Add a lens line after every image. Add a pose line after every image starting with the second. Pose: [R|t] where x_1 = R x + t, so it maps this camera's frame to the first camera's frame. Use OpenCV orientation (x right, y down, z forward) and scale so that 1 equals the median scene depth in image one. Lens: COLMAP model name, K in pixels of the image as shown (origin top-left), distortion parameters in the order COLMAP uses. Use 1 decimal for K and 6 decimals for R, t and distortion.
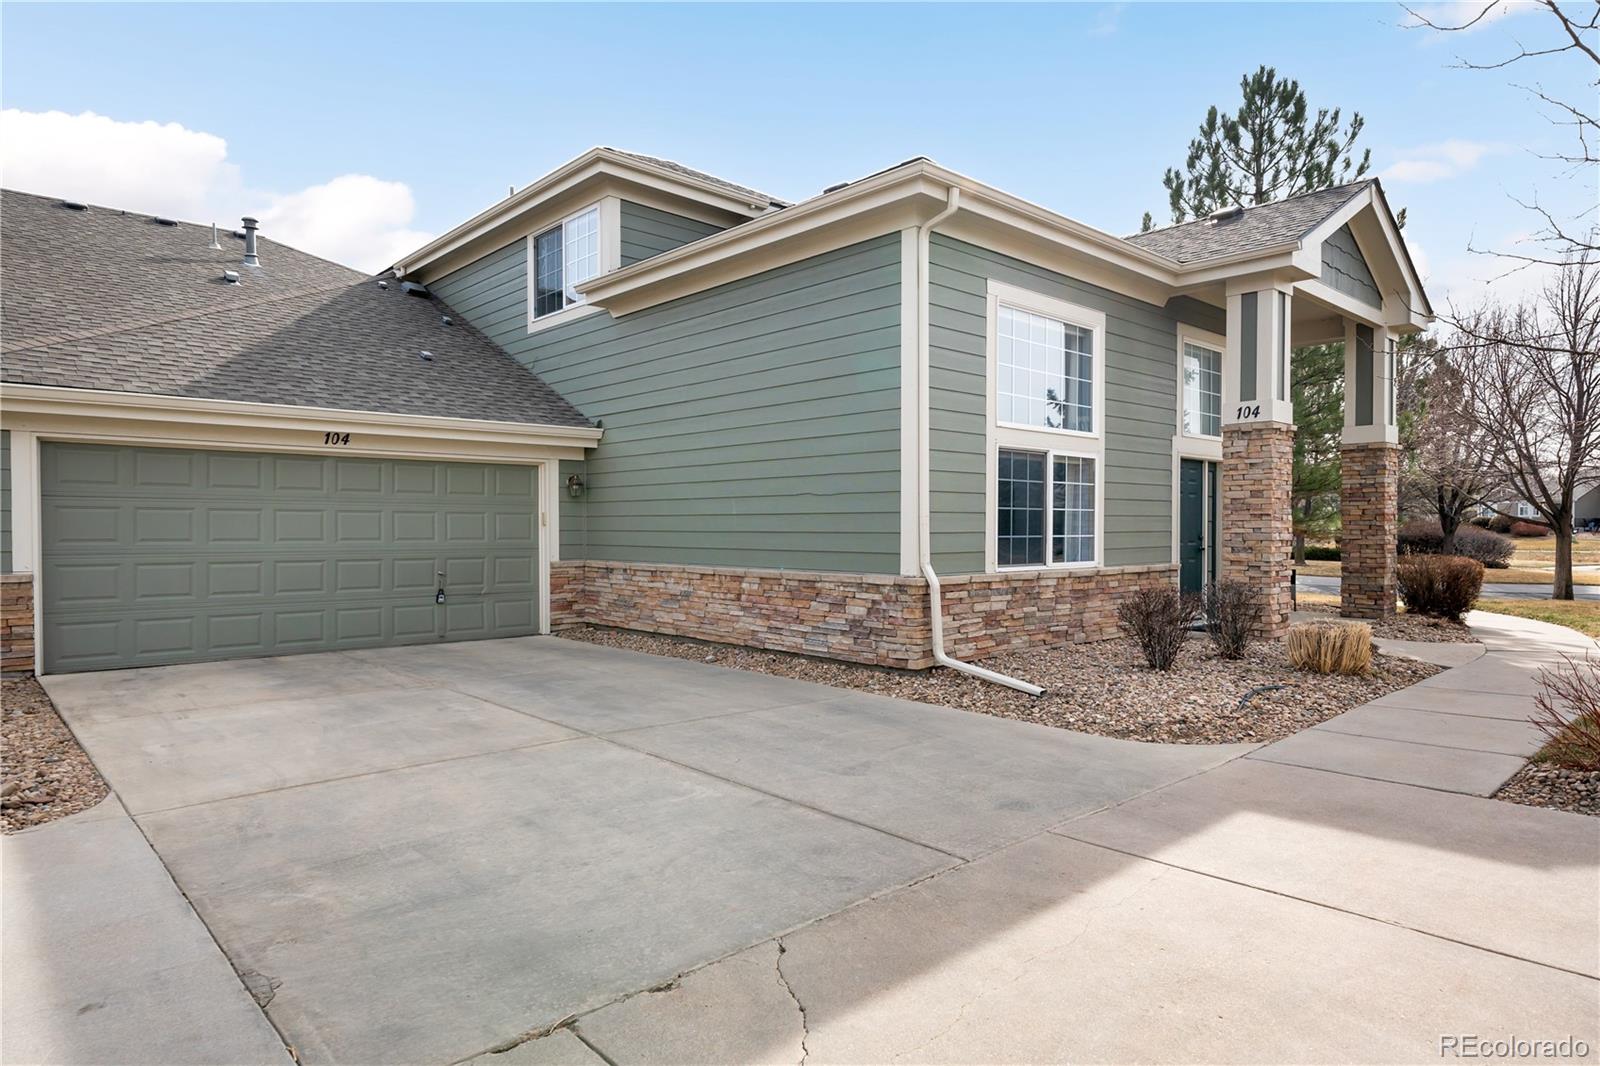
lens RADIAL K [[944.2, 0, 800.0], [0, 944.2, 533.0], [0, 0, 1]] dist [0.000883, -0.000279]
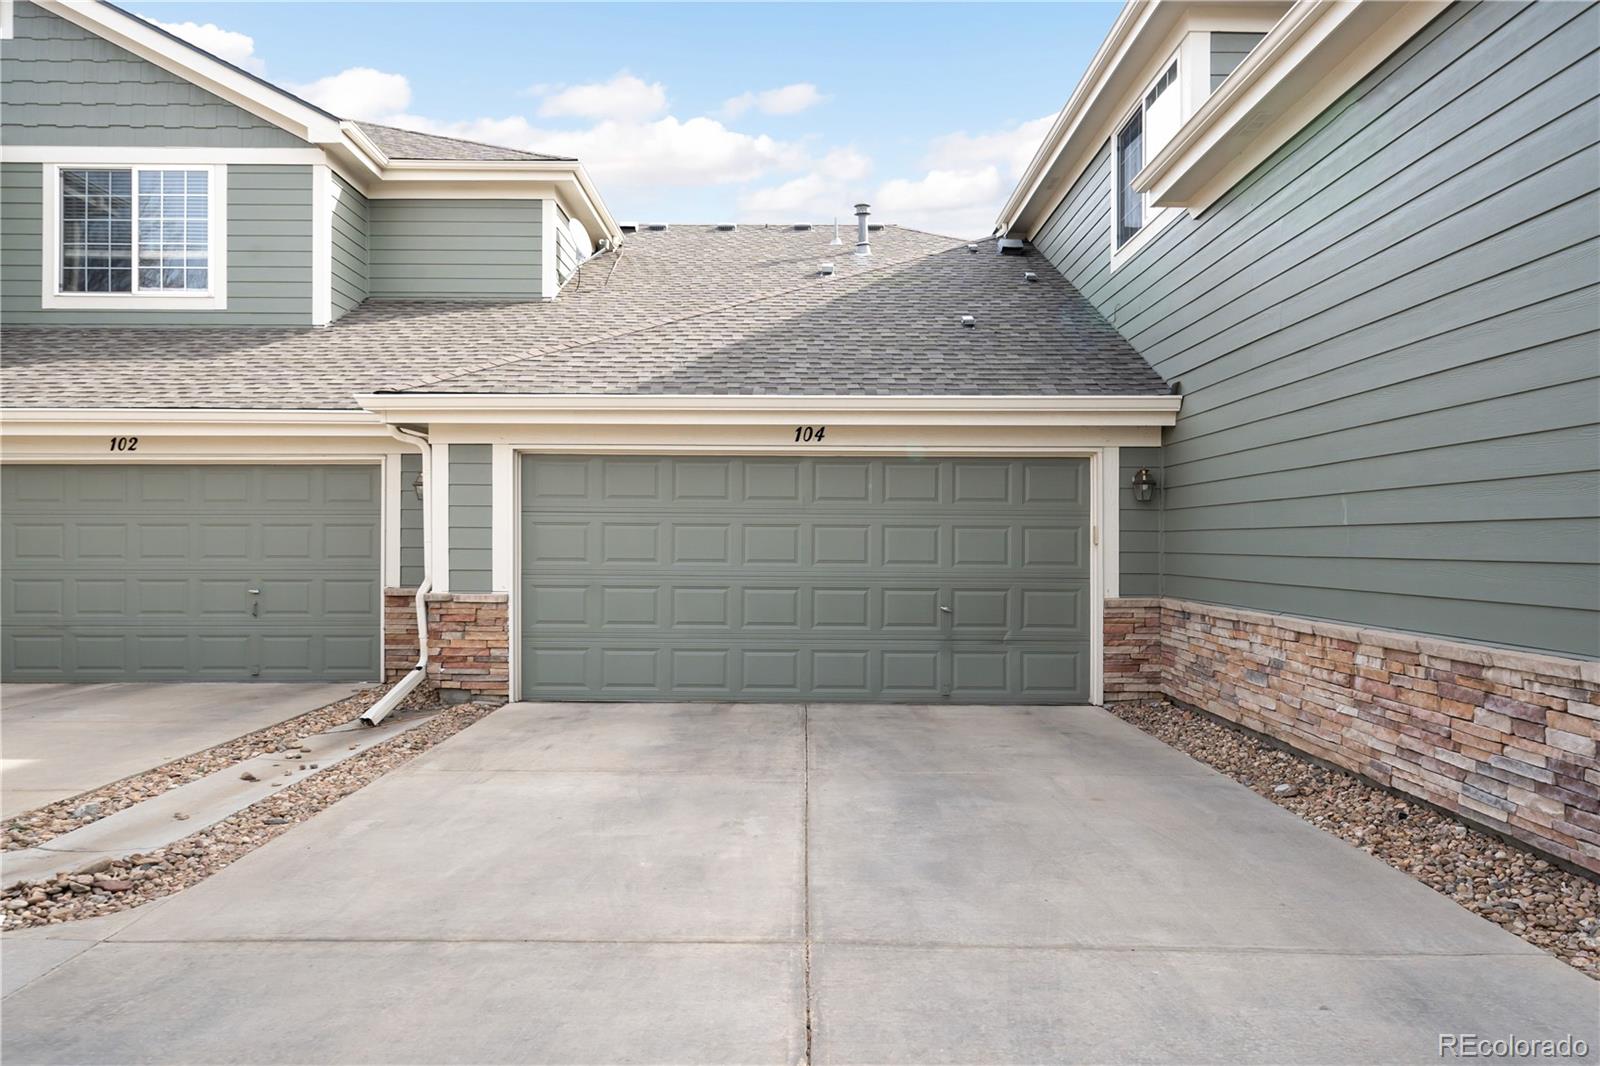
lens RADIAL K [[1081.2, 0, 800.0], [0, 1081.2, 533.0], [0, 0, 1]] dist [0.001856, 0.000053]
pose [[0.739229, -0.003824, -0.673443, 0.113592], [-0.008575, 0.999849, -0.015090, -0.003334], [0.673399, 0.016930, 0.739085, 0.331226]]
